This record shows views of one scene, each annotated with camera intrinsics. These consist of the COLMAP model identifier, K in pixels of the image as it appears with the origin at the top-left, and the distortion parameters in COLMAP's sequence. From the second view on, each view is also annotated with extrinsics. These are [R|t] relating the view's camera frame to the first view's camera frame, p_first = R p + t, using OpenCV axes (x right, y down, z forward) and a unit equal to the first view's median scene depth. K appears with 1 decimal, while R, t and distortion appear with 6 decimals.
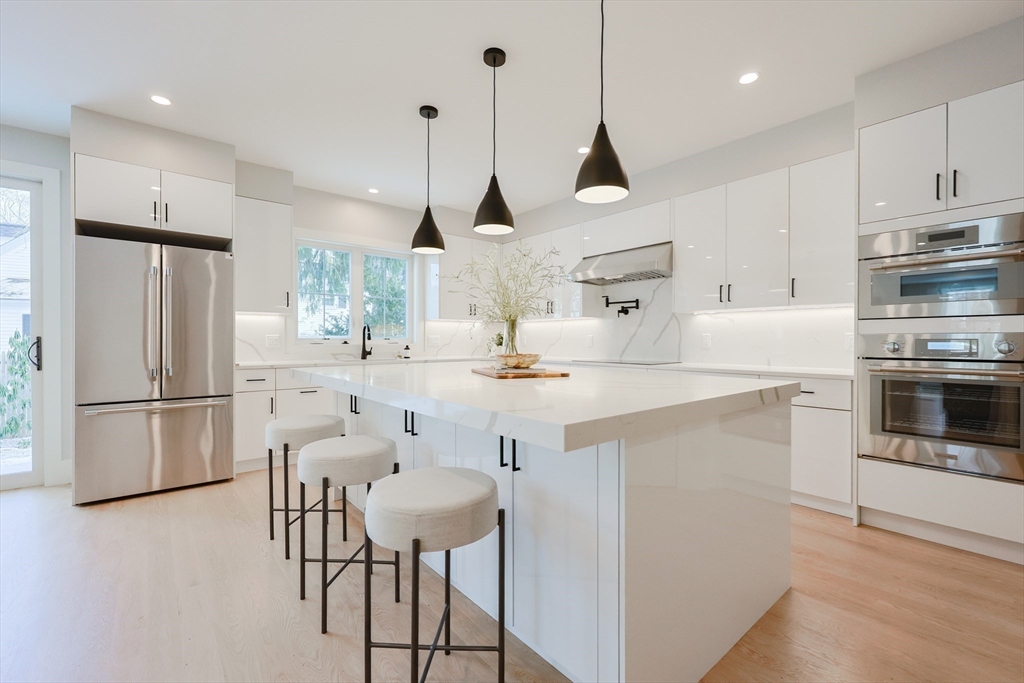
lens RADIAL K [[442.3, 0, 509.2], [0, 442.3, 341.7], [0, 0, 1]] dist [-0.002839, -0.000975]
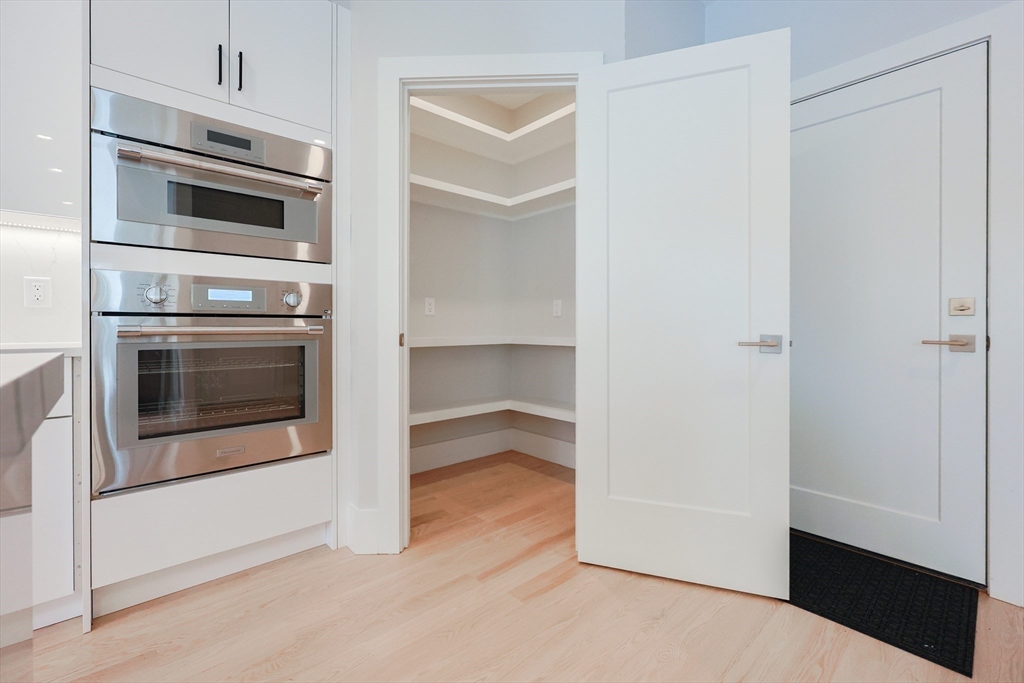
lens RADIAL K [[442.3, 0, 511.1], [0, 442.3, 323.5], [0, 0, 1]] dist [-0.002839, -0.000975]
pose [[-0.092112, -0.000367, 0.995749, 0.172193], [0.003441, 0.999994, 0.000687, 0.040485], [-0.995743, 0.003489, -0.092110, 0.437159]]
